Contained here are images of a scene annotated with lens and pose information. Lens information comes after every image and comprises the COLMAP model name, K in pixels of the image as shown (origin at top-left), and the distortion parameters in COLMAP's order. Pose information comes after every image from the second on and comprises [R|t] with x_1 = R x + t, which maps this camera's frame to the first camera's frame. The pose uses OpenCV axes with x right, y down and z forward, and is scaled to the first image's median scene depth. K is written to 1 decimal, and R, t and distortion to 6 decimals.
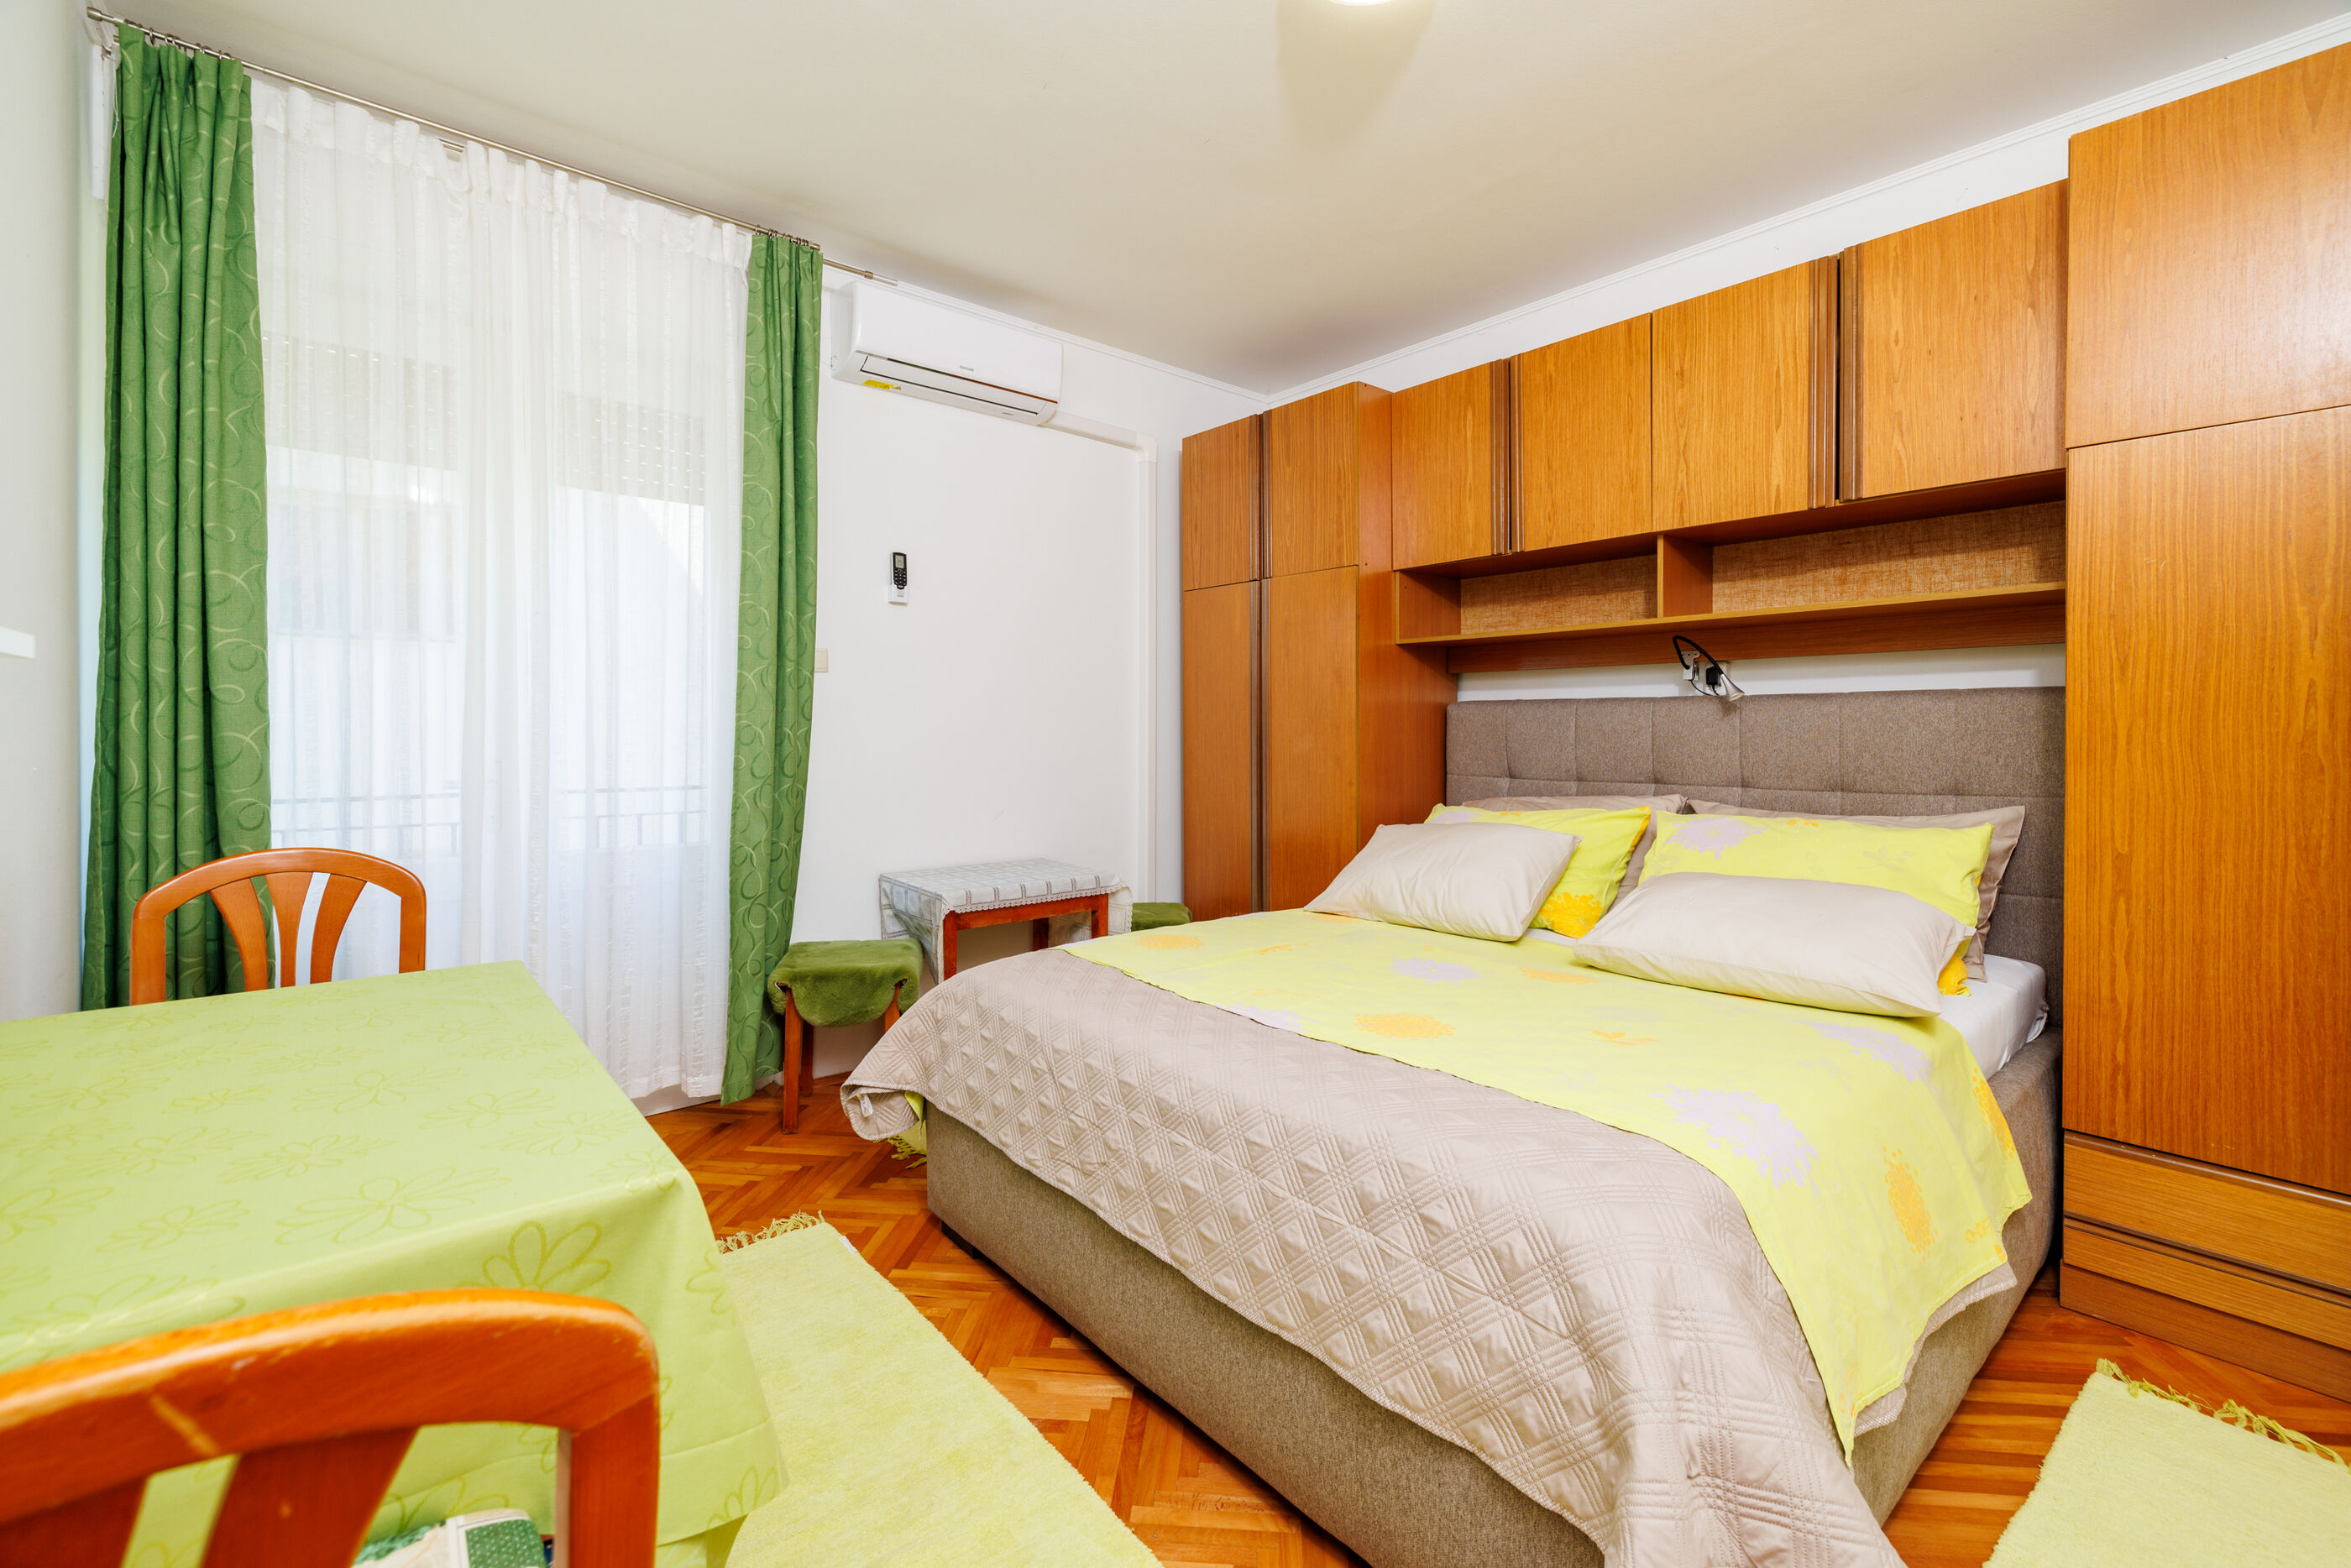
lens RADIAL K [[990.2, 0, 1190.5], [0, 990.2, 725.0], [0, 0, 1]] dist [0.000792, 0.000112]
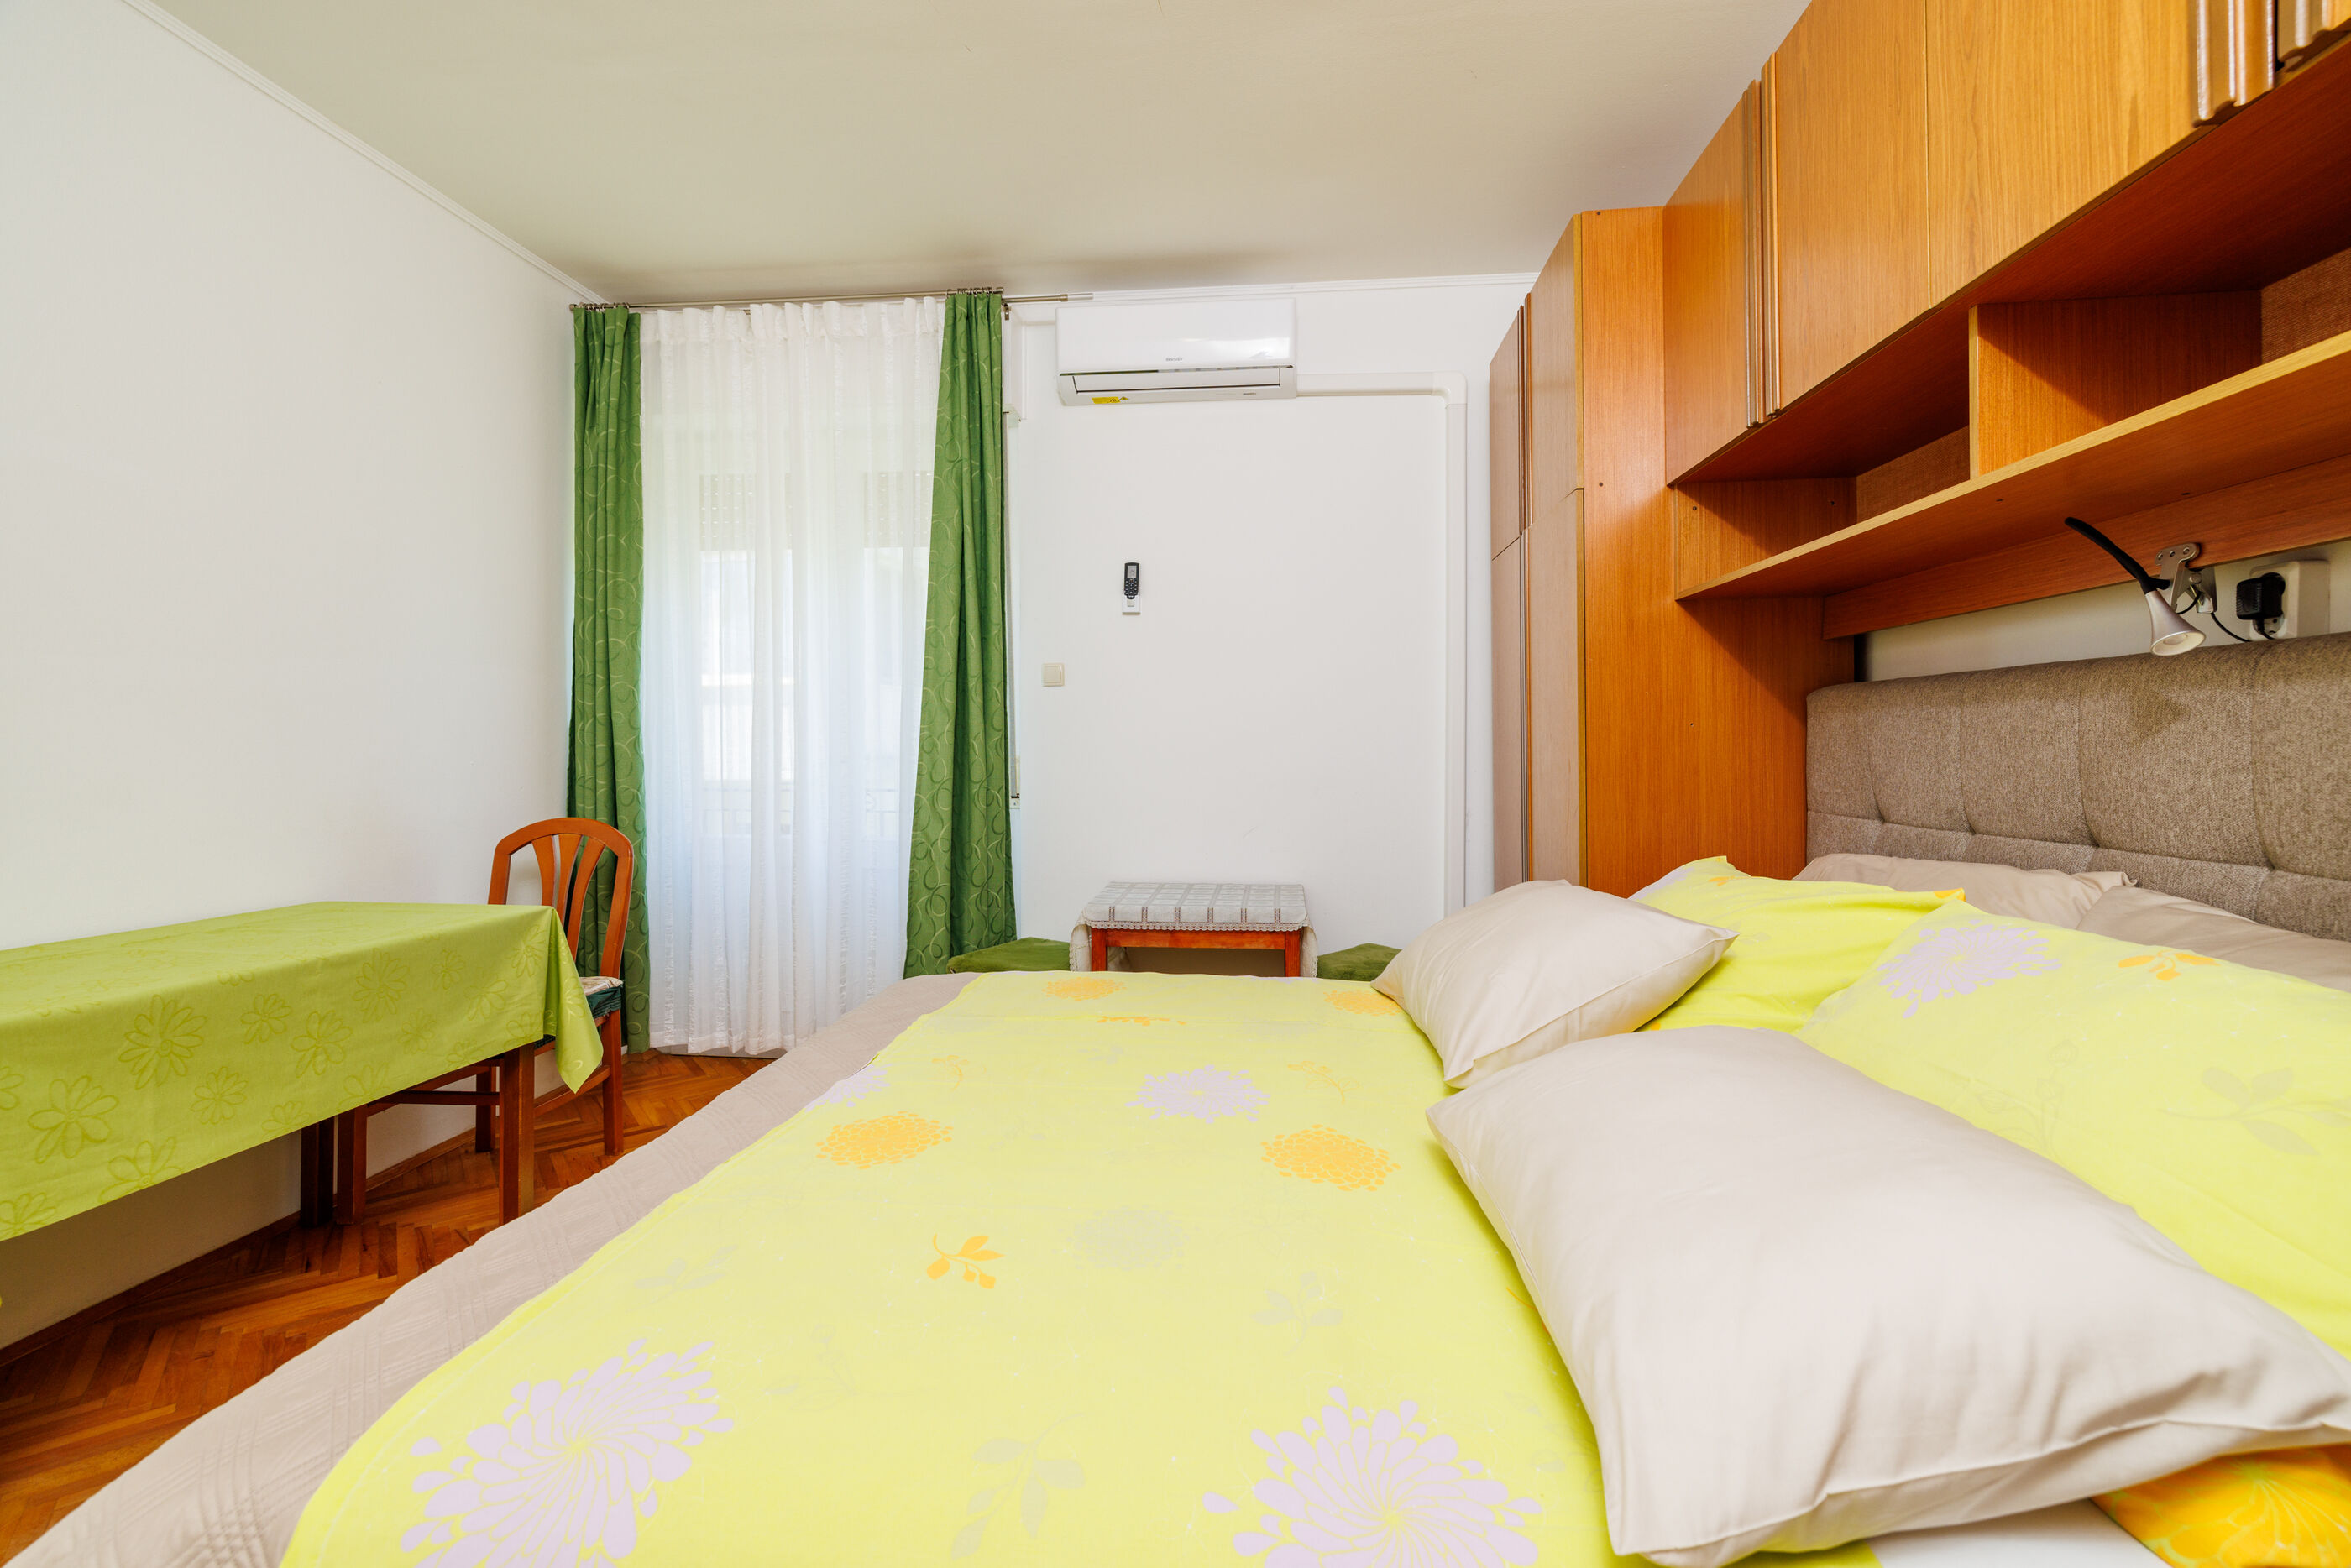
lens RADIAL K [[990.2, 0, 1180.7], [0, 990.2, 742.1], [0, 0, 1]] dist [0.000792, 0.000112]
pose [[0.694435, -0.004838, -0.719539, 0.533272], [0.005393, 0.999984, -0.001519, 0.009886], [0.719535, -0.002826, 0.694450, 0.398062]]
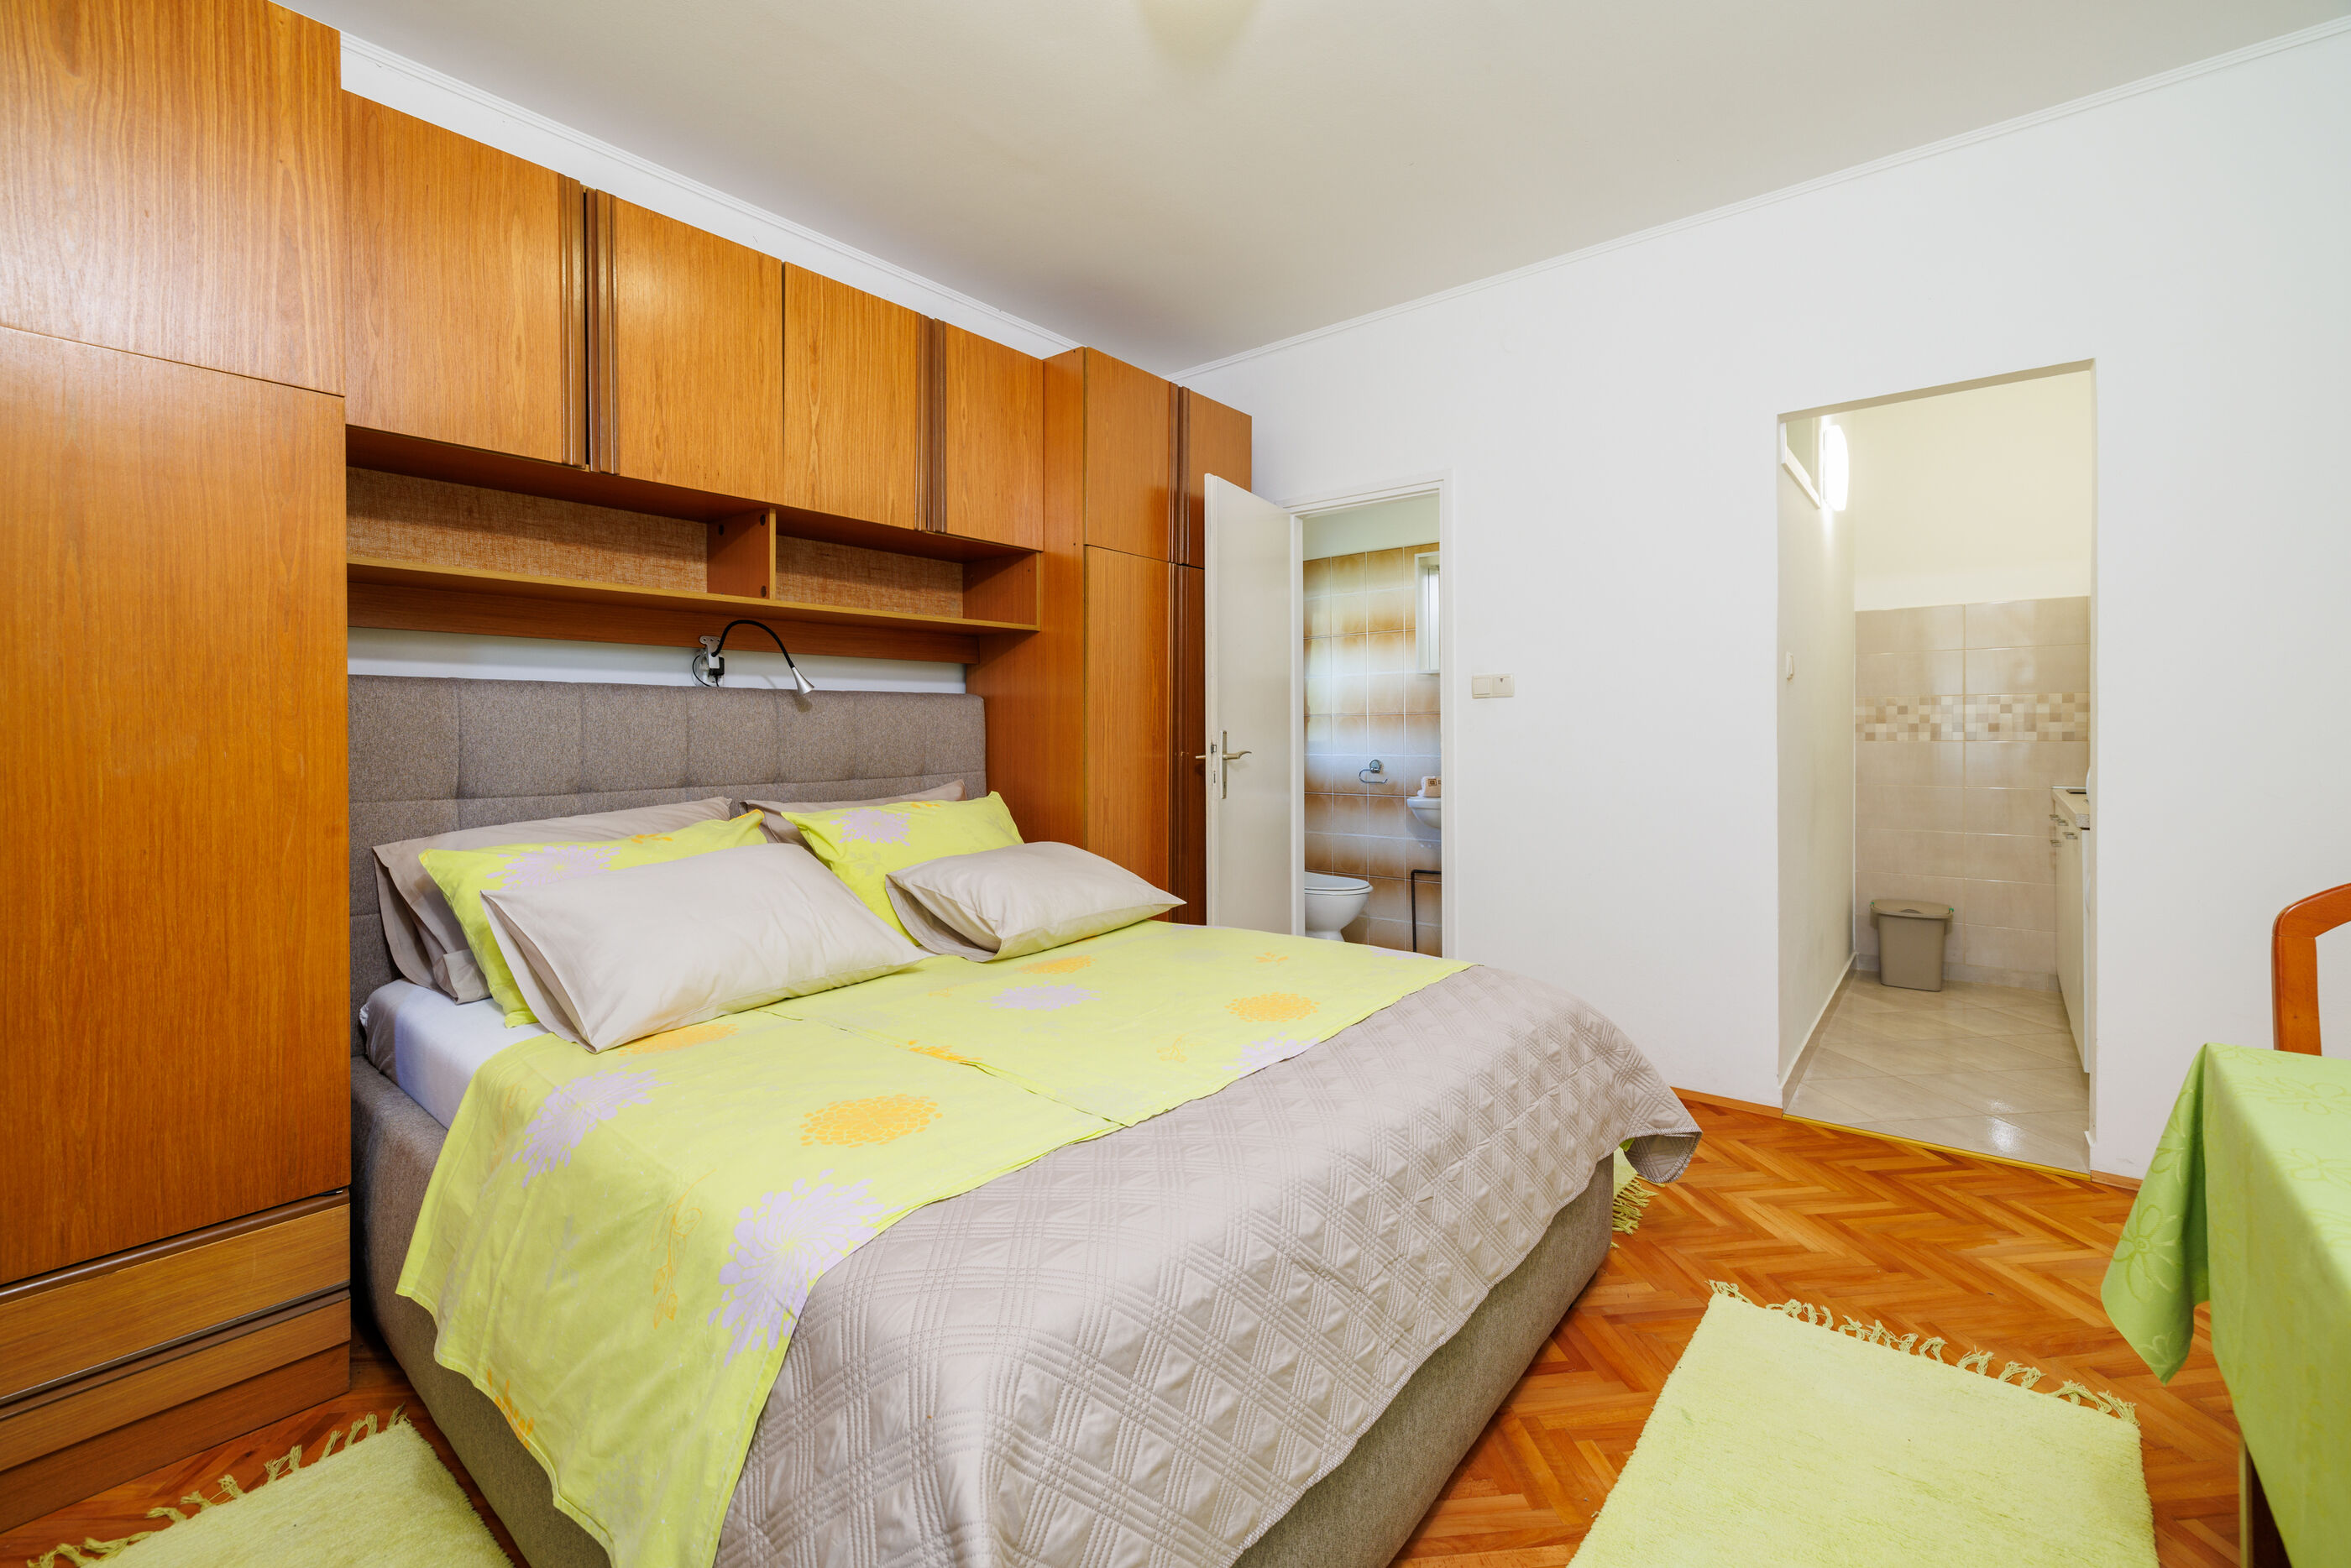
lens RADIAL K [[990.2, 0, 1168.2], [0, 990.2, 738.0], [0, 0, 1]] dist [0.000792, 0.000112]
pose [[-0.177913, -0.005942, 0.984028, -0.468249], [0.001512, 0.999979, 0.006312, 0.012310], [-0.984045, 0.002611, -0.177900, 0.781089]]
